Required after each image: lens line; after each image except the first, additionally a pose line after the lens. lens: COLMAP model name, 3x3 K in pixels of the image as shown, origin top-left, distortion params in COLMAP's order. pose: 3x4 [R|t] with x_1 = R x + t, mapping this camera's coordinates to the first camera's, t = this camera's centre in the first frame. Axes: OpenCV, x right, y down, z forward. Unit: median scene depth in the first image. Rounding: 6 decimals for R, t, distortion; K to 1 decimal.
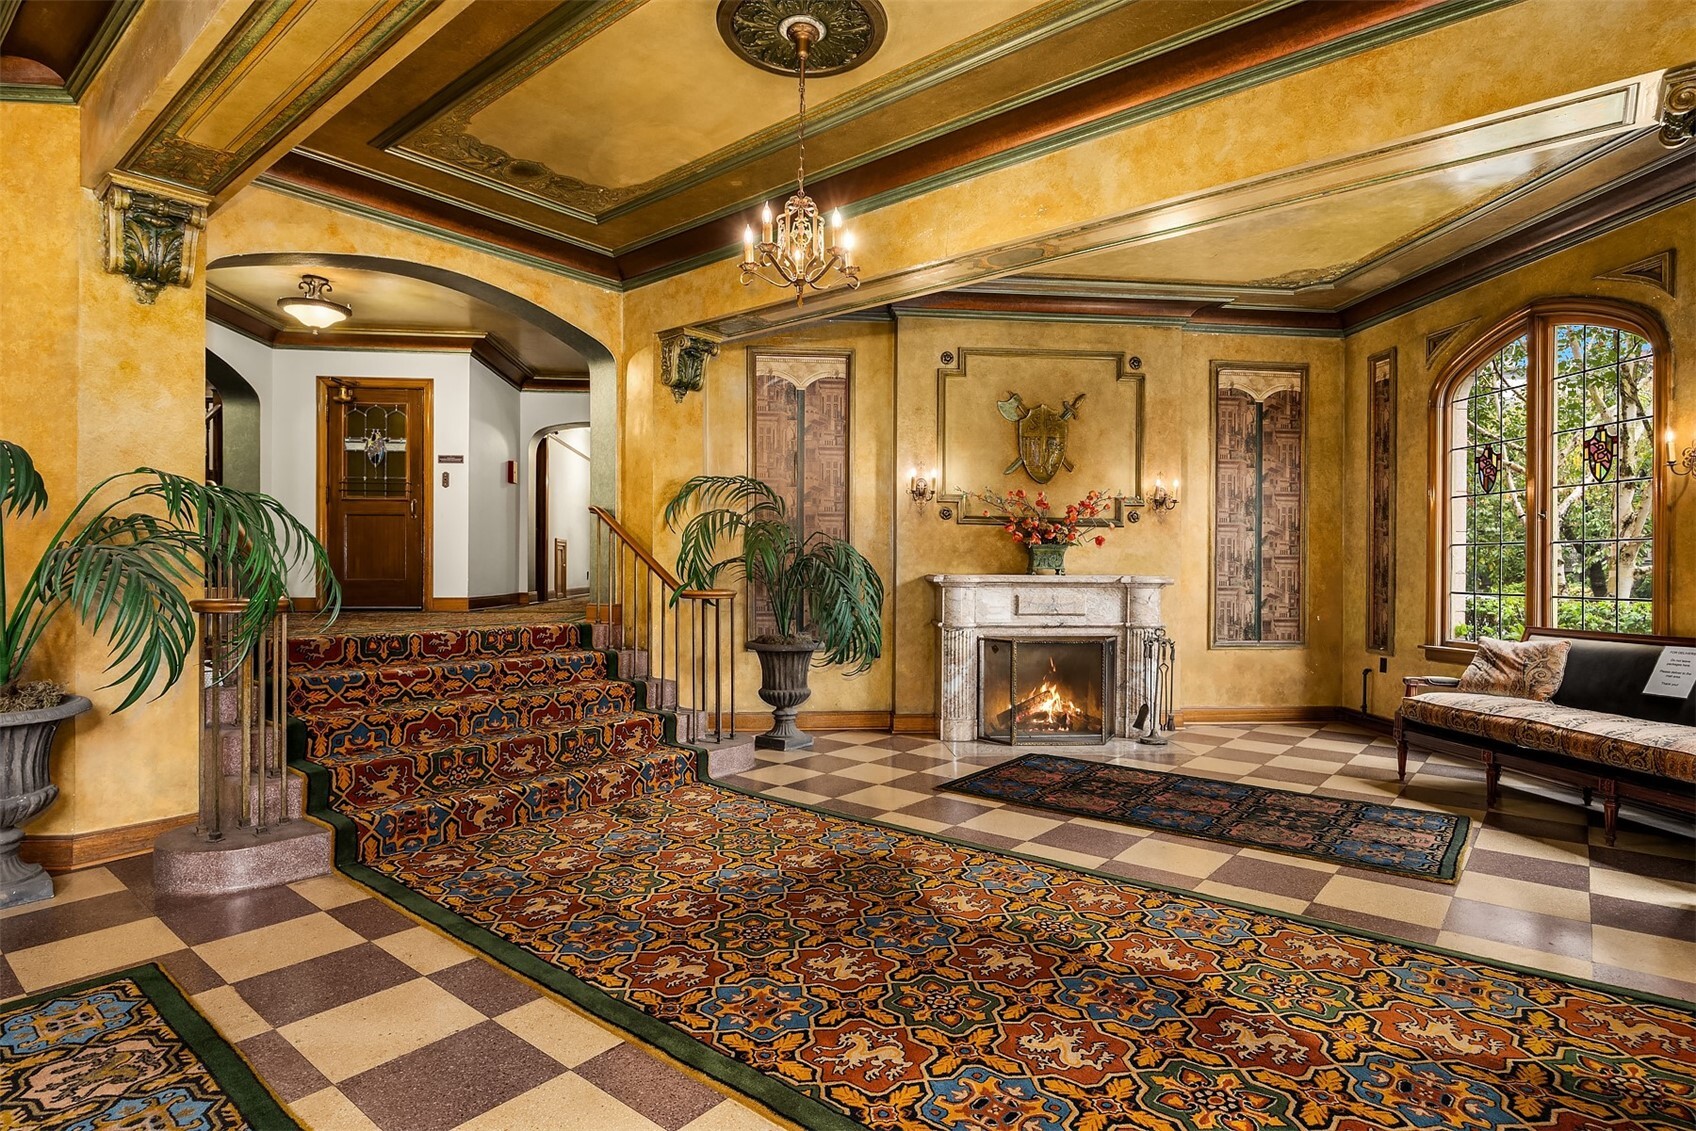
lens RADIAL K [[891.2, 0, 851.1], [0, 891.2, 571.2], [0, 0, 1]] dist [0.017112, -0.000769]
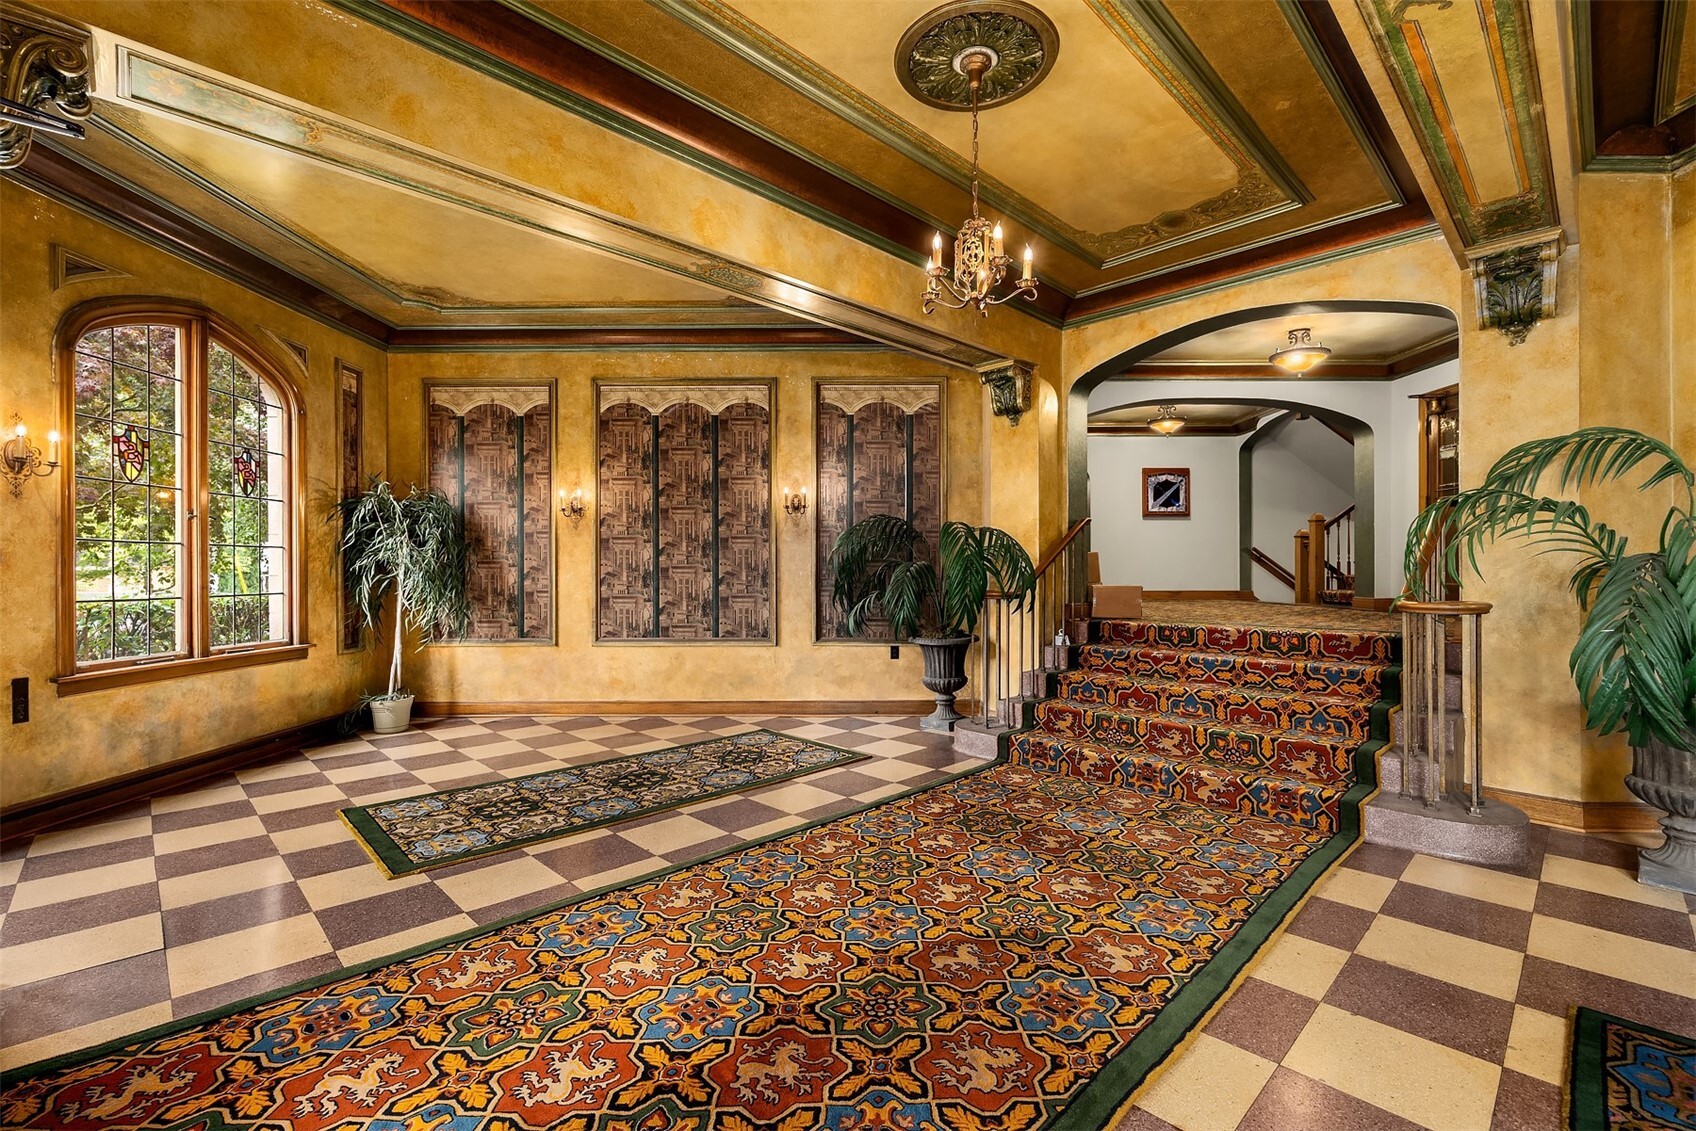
lens RADIAL K [[739.3, 0, 853.7], [0, 739.3, 568.0], [0, 0, 1]] dist [-0.011835, 0.000545]
pose [[-0.106253, -0.010986, -0.994278, 0.599861], [-0.005975, 0.999928, -0.010410, 0.003912], [0.994321, 0.004834, -0.106311, 0.698345]]
